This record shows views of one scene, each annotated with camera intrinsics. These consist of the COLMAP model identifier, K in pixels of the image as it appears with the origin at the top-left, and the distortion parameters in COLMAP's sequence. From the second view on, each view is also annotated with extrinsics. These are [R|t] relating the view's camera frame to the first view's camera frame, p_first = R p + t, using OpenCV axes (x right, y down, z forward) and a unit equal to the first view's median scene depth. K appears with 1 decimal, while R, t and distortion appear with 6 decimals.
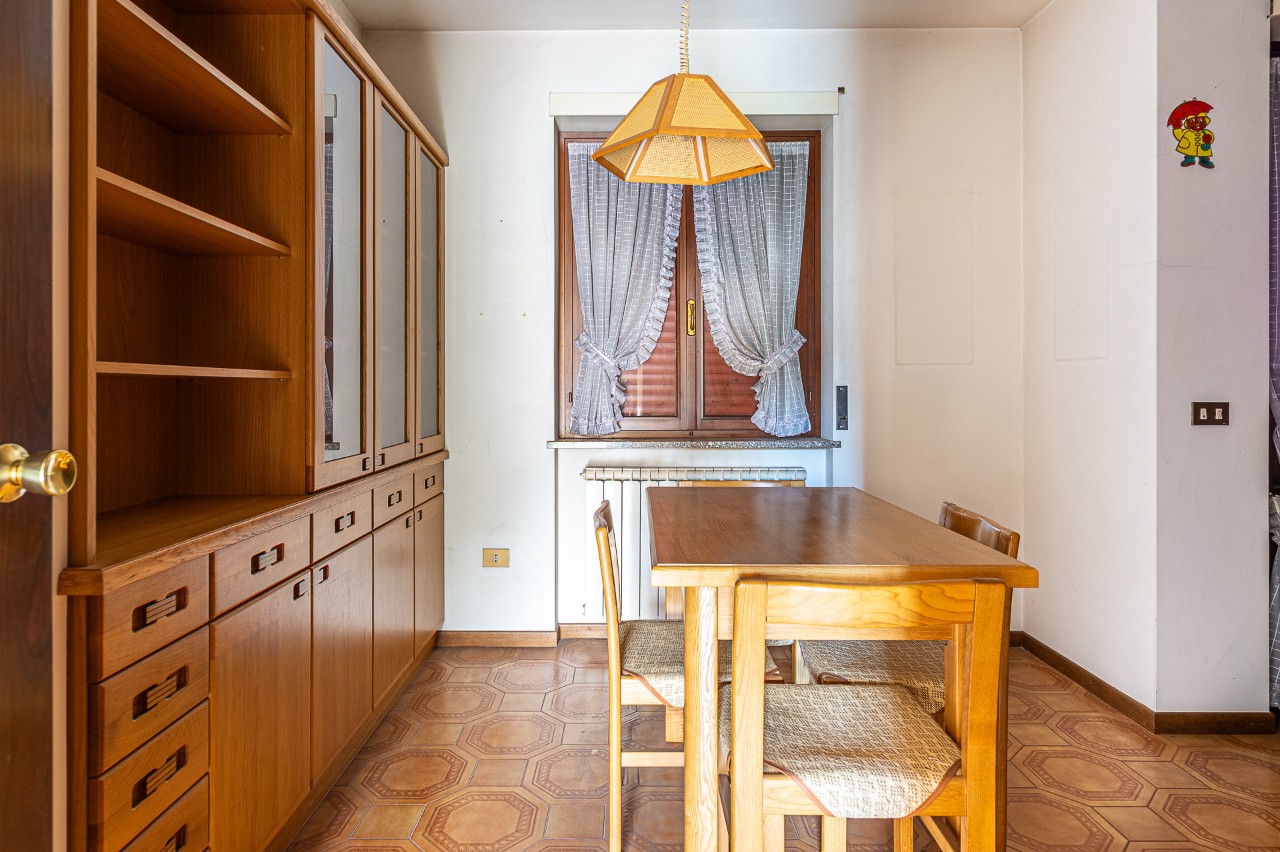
lens RADIAL K [[727.5, 0, 635.1], [0, 727.5, 421.4], [0, 0, 1]] dist [0.000550, 0.000196]
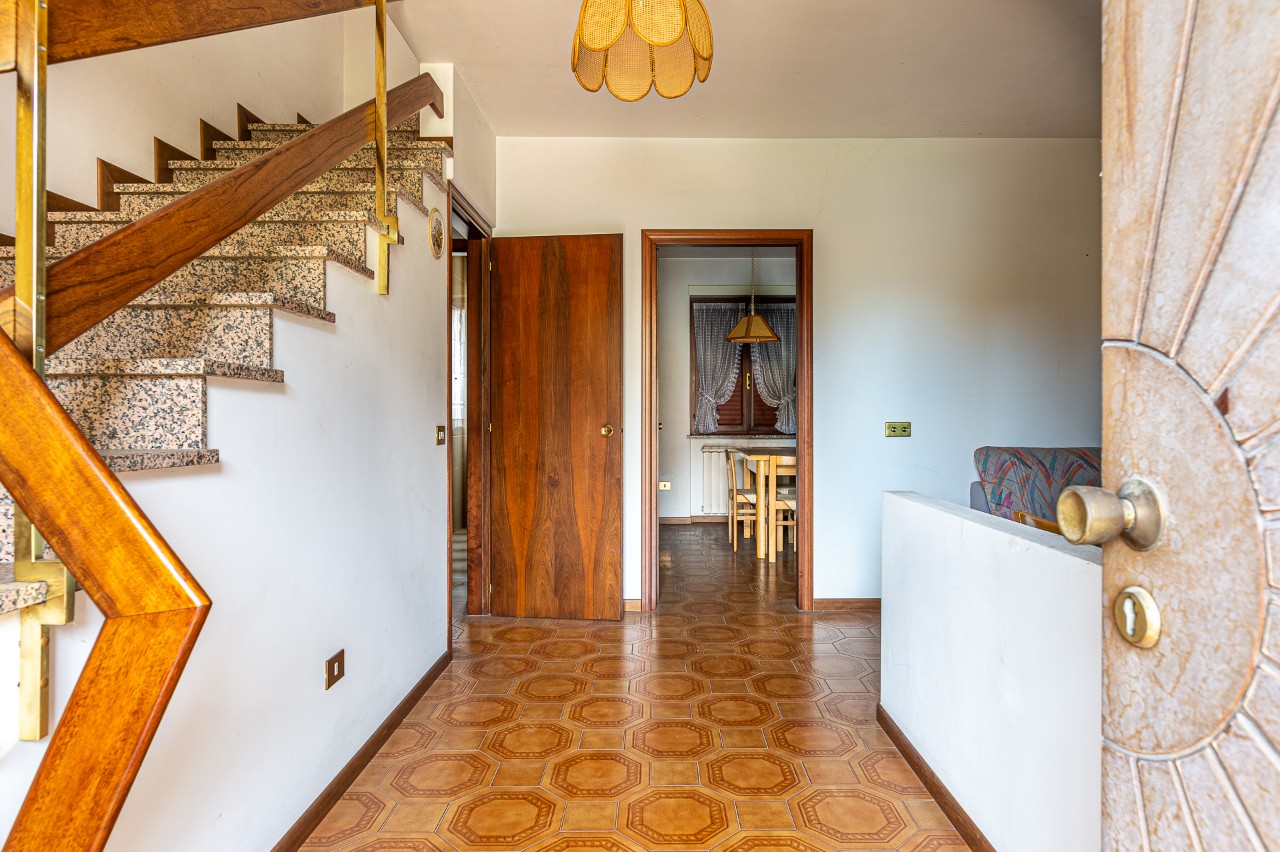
lens RADIAL K [[727.5, 0, 644.8], [0, 727.5, 426.9], [0, 0, 1]] dist [0.000550, 0.000196]
pose [[0.999702, -0.000884, -0.024400, -0.190093], [0.000787, 0.999992, -0.003983, 0.007969], [0.024403, 0.003963, 0.999694, -1.280741]]
